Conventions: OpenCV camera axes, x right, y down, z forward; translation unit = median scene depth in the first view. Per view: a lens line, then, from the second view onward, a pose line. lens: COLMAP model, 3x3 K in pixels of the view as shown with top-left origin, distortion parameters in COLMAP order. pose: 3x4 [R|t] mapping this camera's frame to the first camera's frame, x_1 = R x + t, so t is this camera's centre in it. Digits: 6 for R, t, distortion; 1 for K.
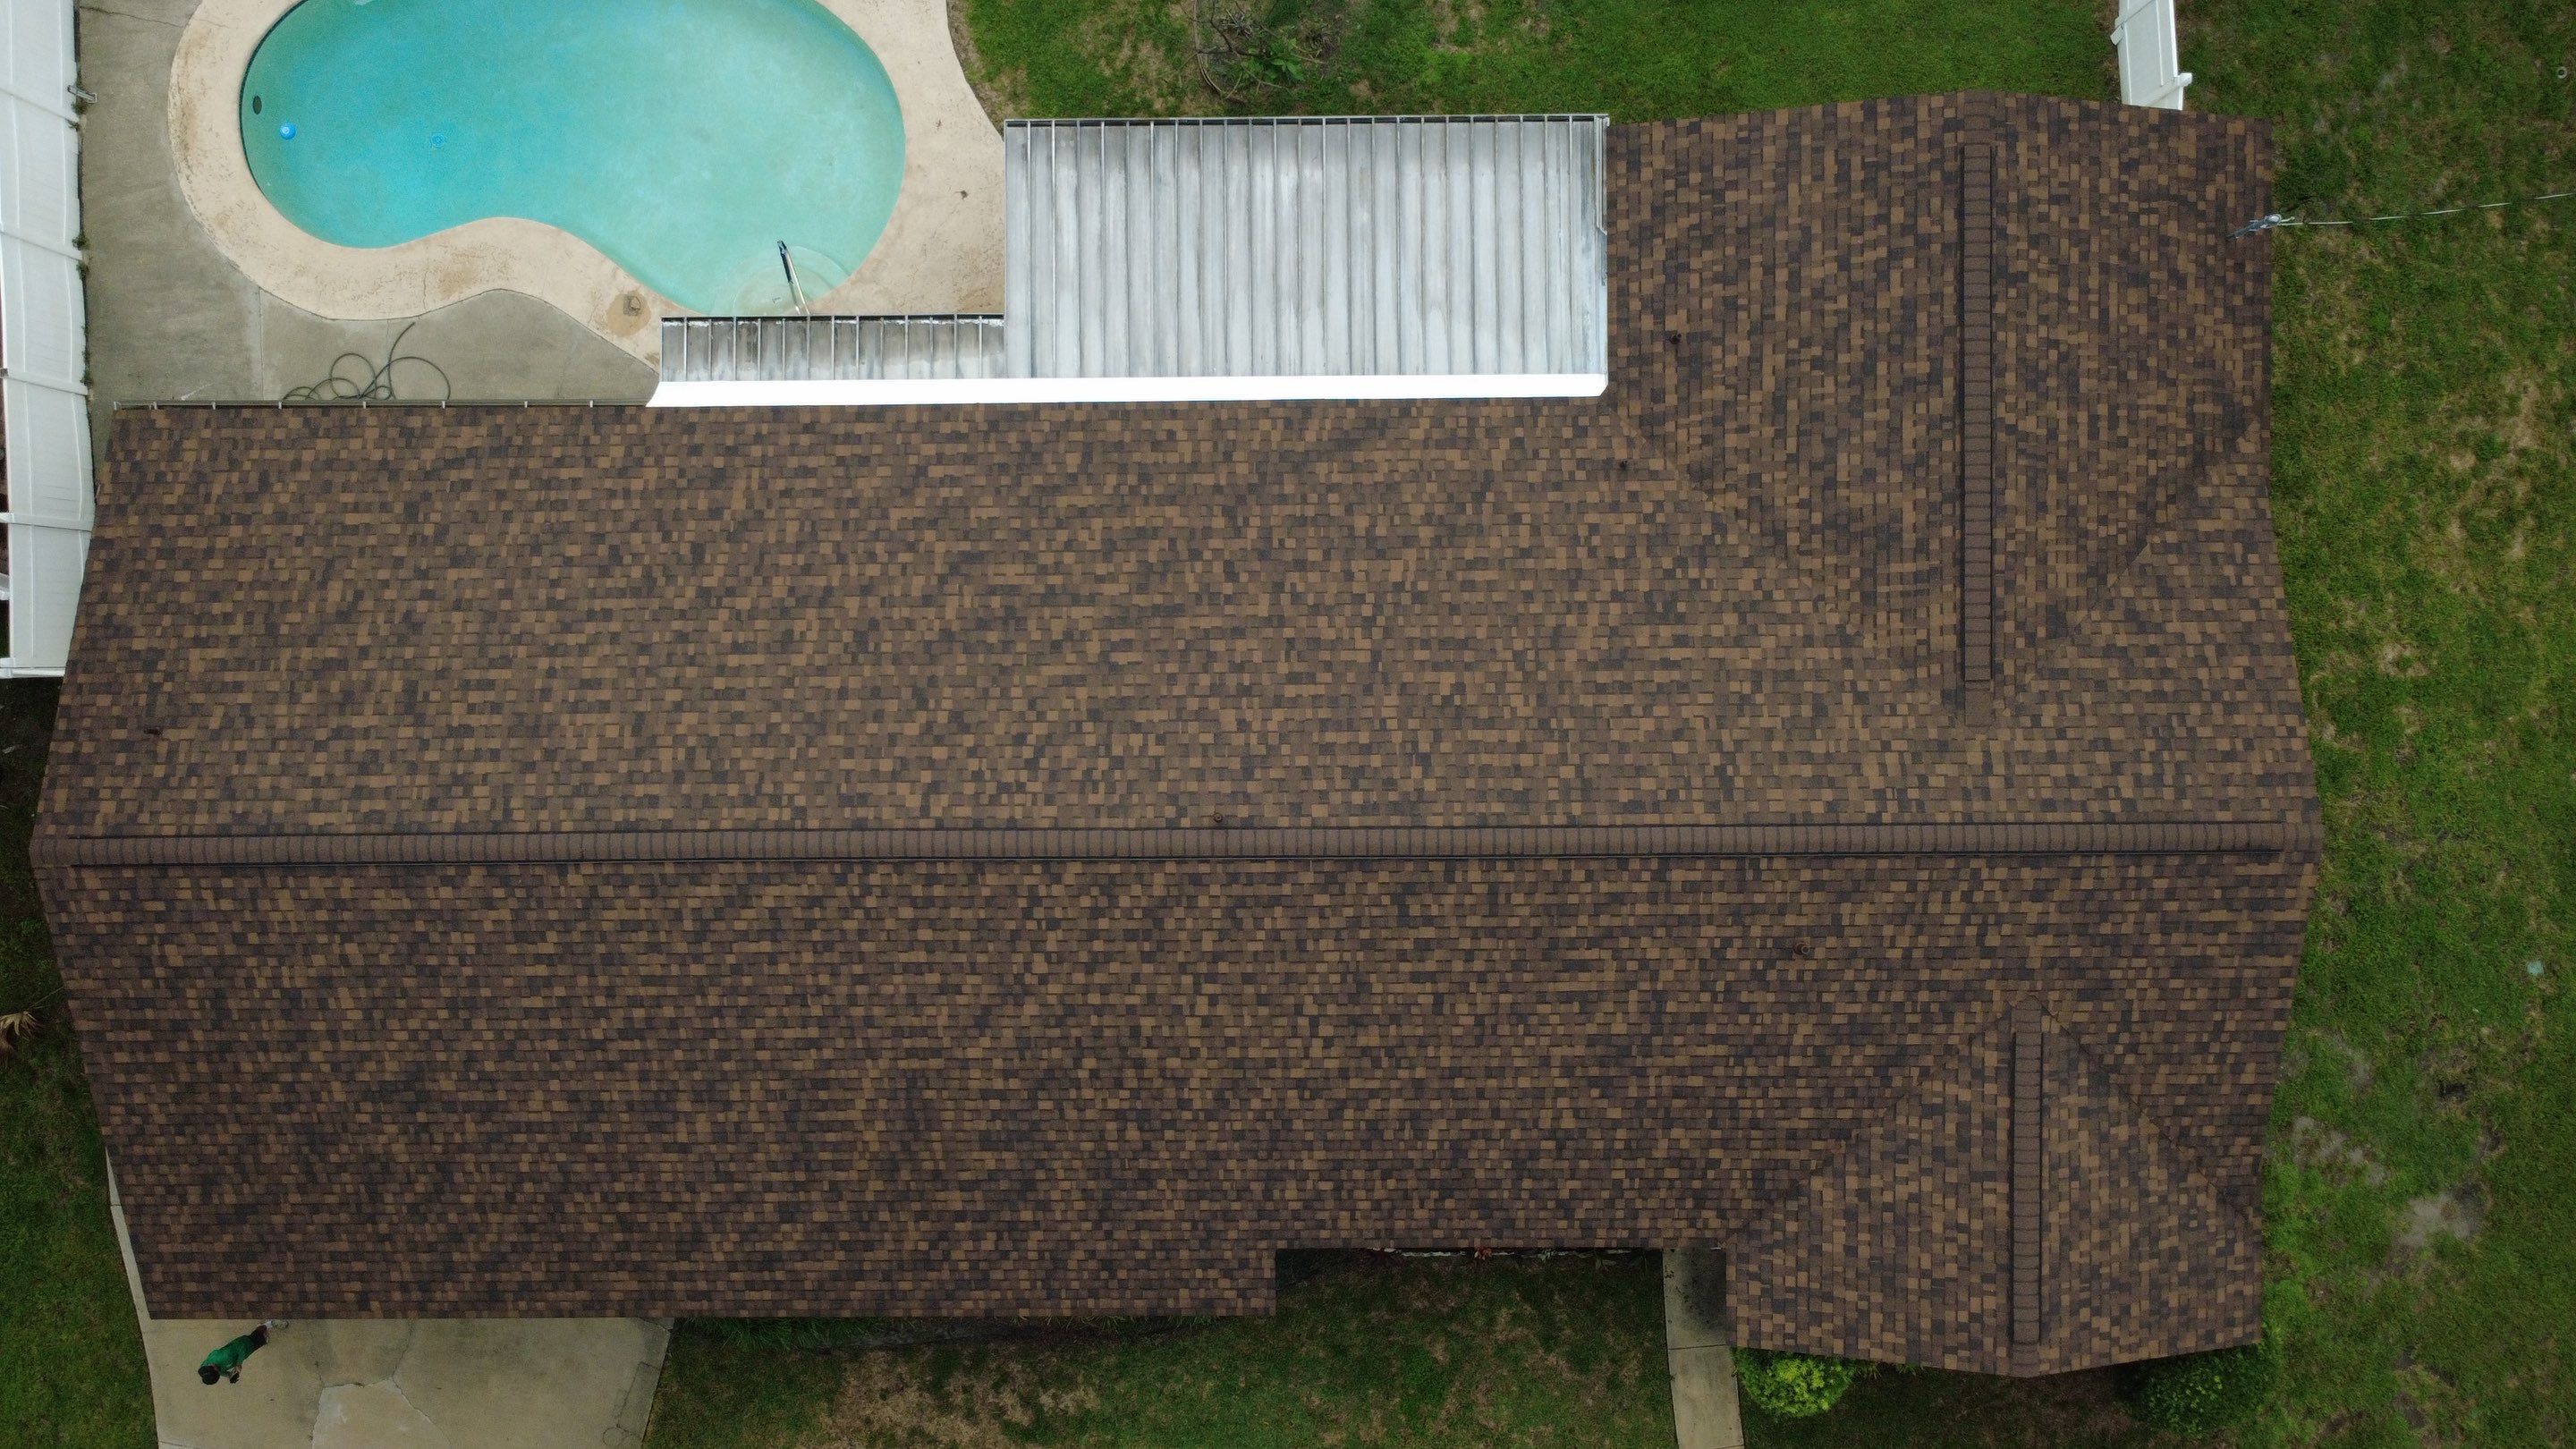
lens RADIAL K [[1869.5, 0, 1281.9], [0, 1869.5, 721.0], [0, 0, 1]] dist [-0.000640, 0.002079]
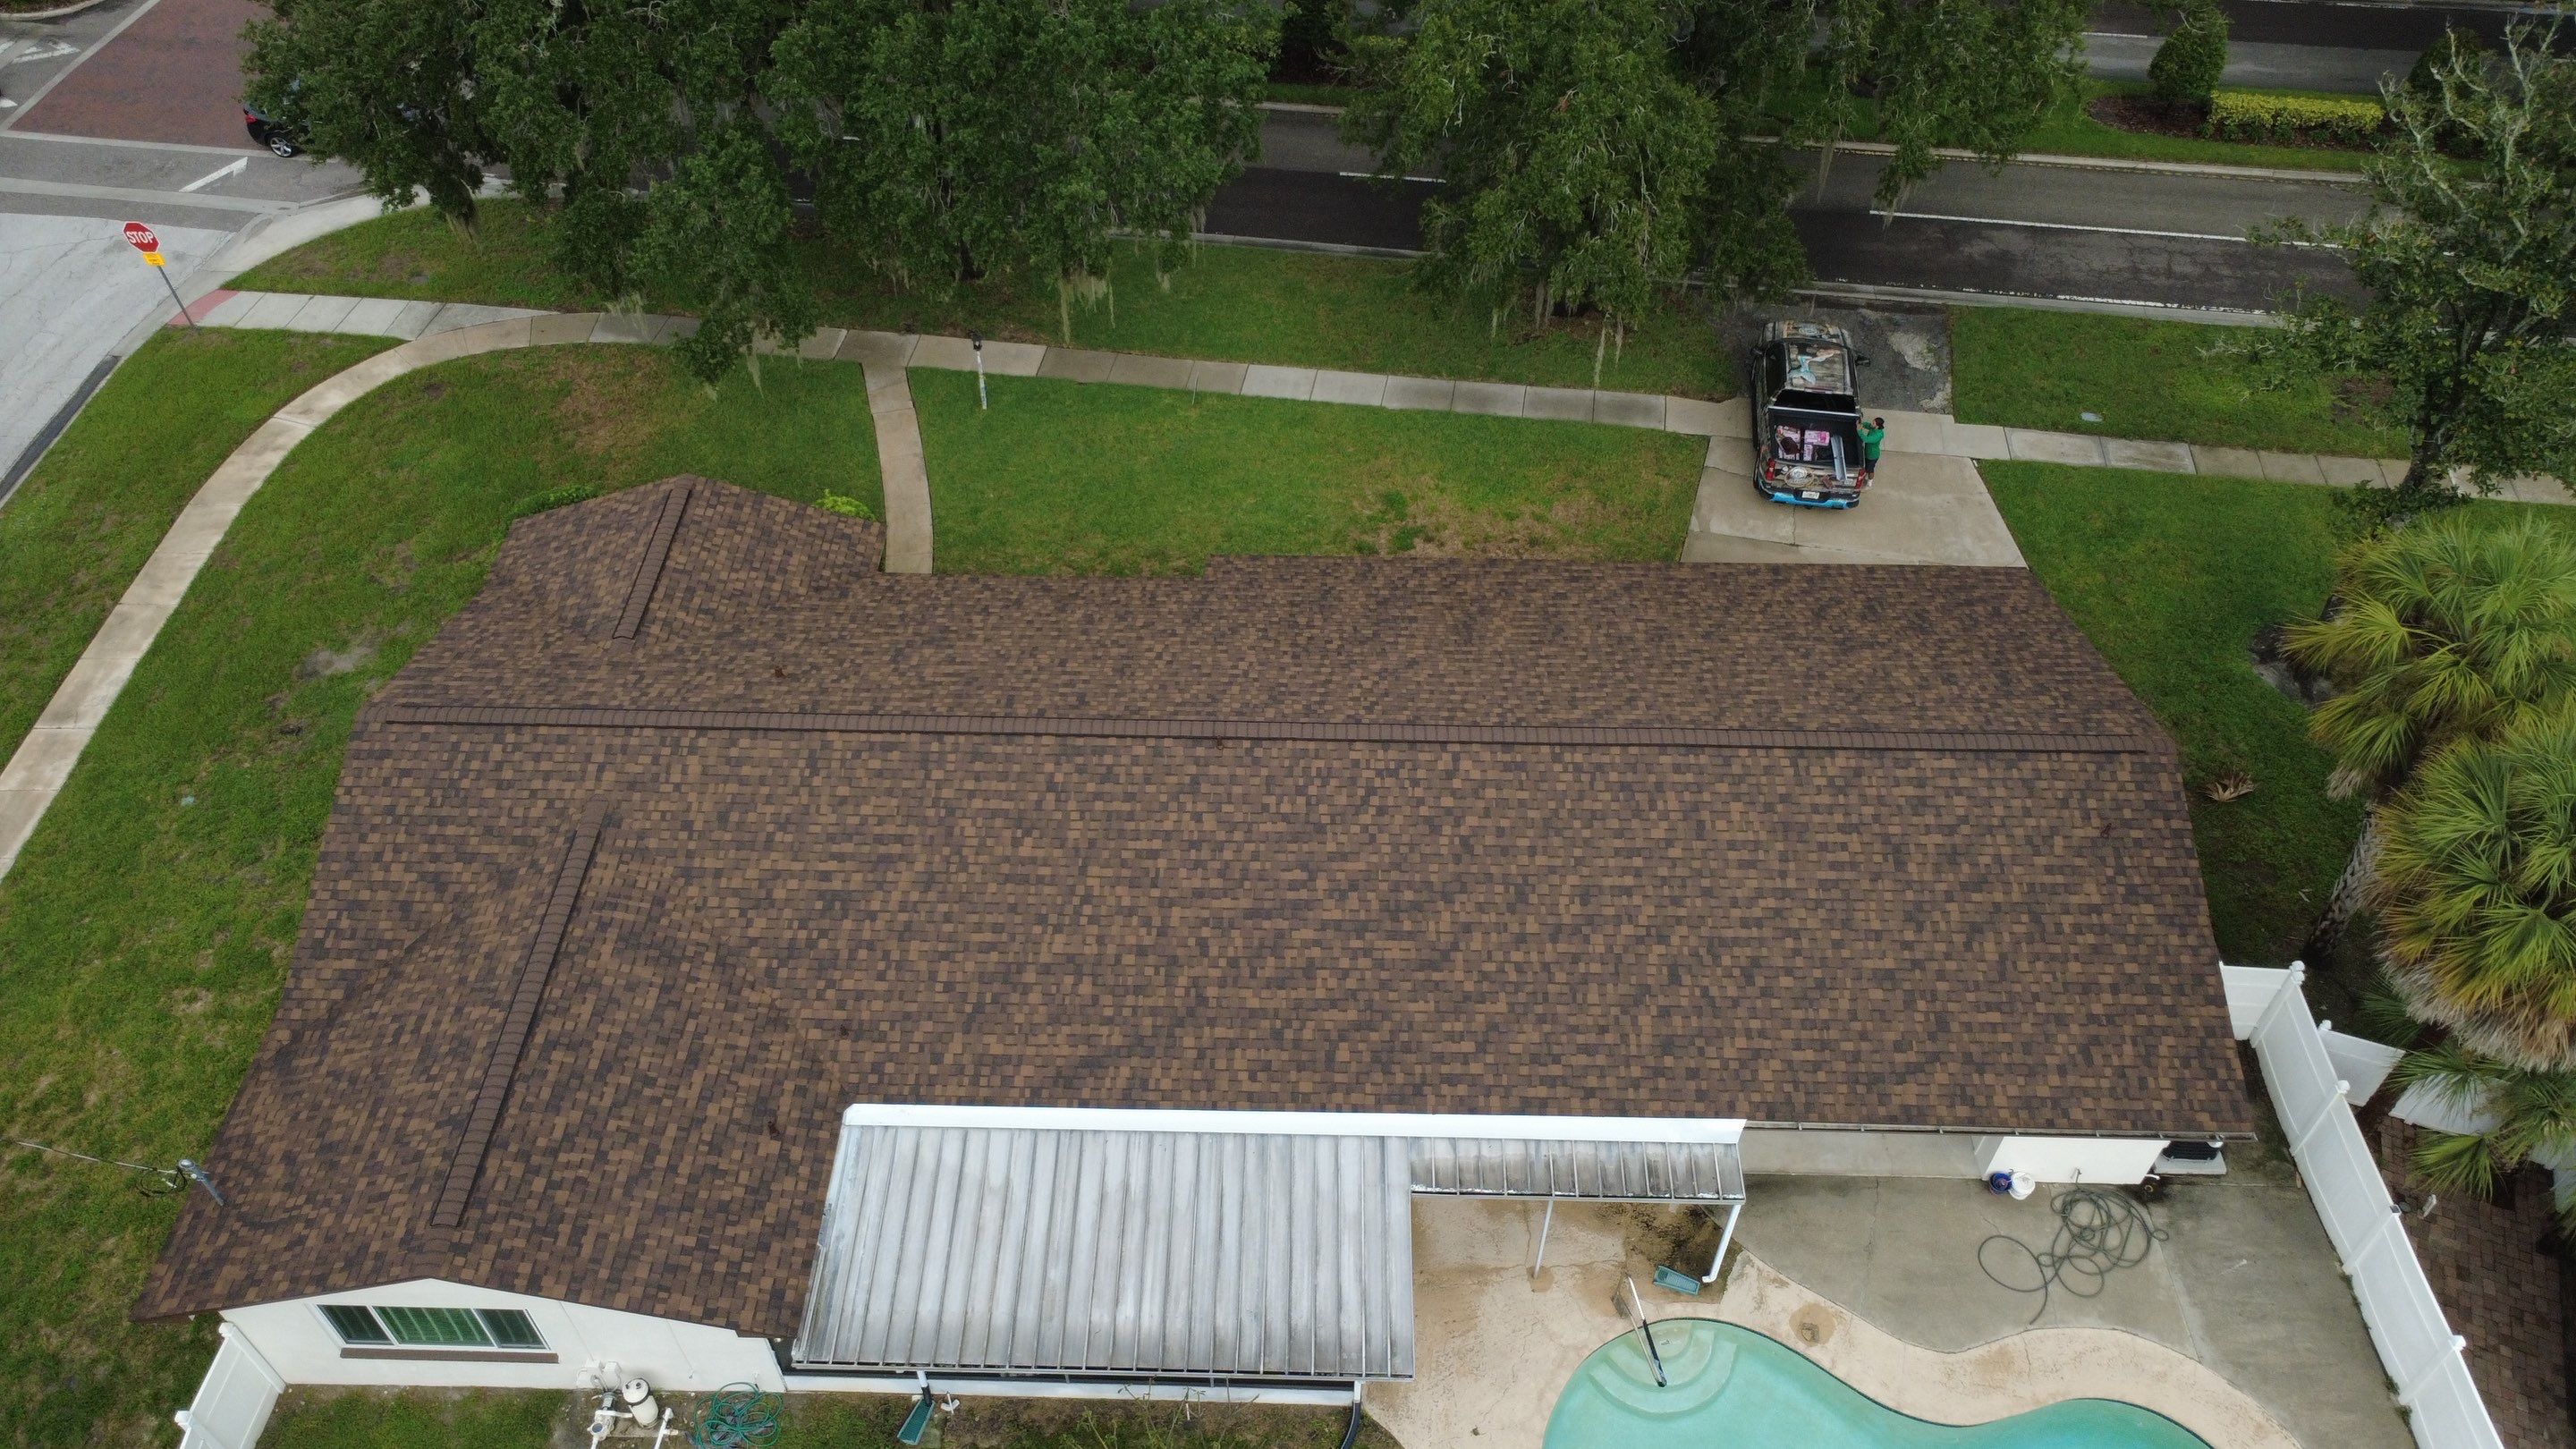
lens RADIAL K [[1869.5, 0, 1285.5], [0, 1869.5, 725.4], [0, 0, 1]] dist [-0.000640, 0.002079]
pose [[-0.999550, -0.014794, 0.026088, -0.105501], [0.028505, -0.739046, 0.673052, -0.746874], [0.009323, 0.673493, 0.739135, 0.062553]]
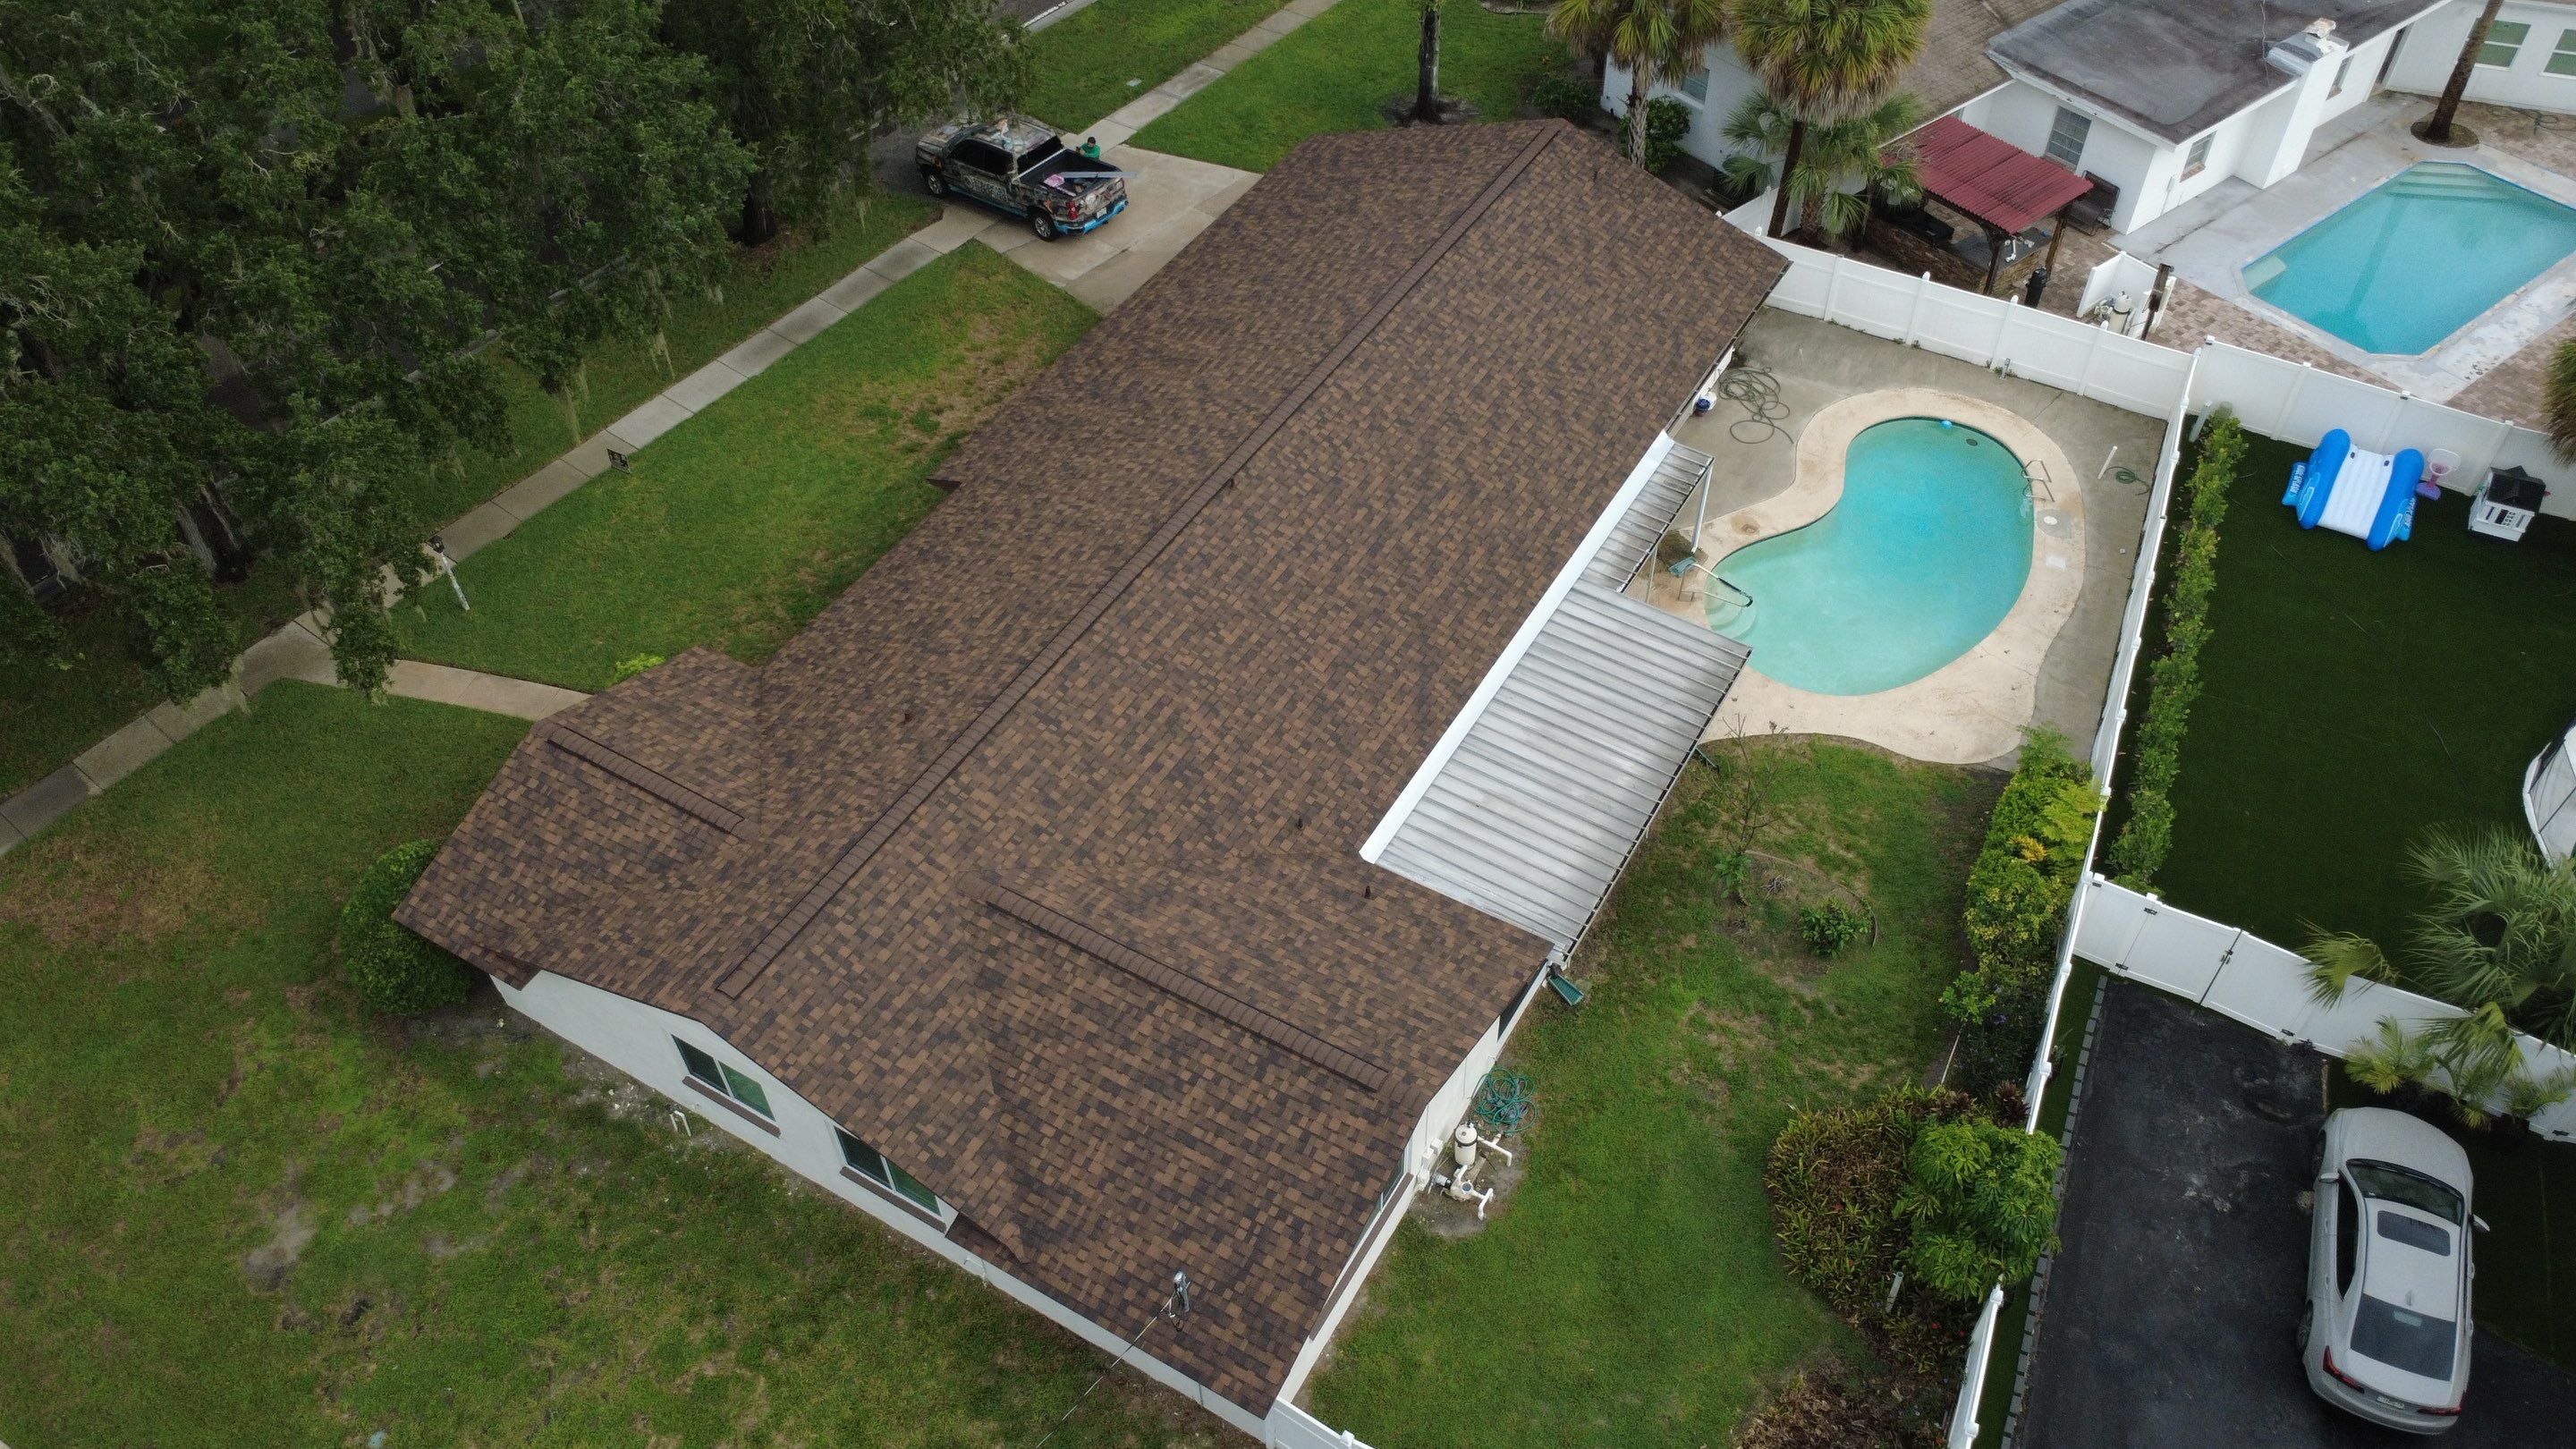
lens RADIAL K [[1869.5, 0, 1285.1], [0, 1869.5, 722.1], [0, 0, 1]] dist [-0.000640, 0.002079]
pose [[-0.515776, 0.635652, -0.574388, 0.863080], [-0.856723, -0.383392, 0.345016, -0.534477], [-0.000905, 0.670042, 0.742322, 0.036043]]
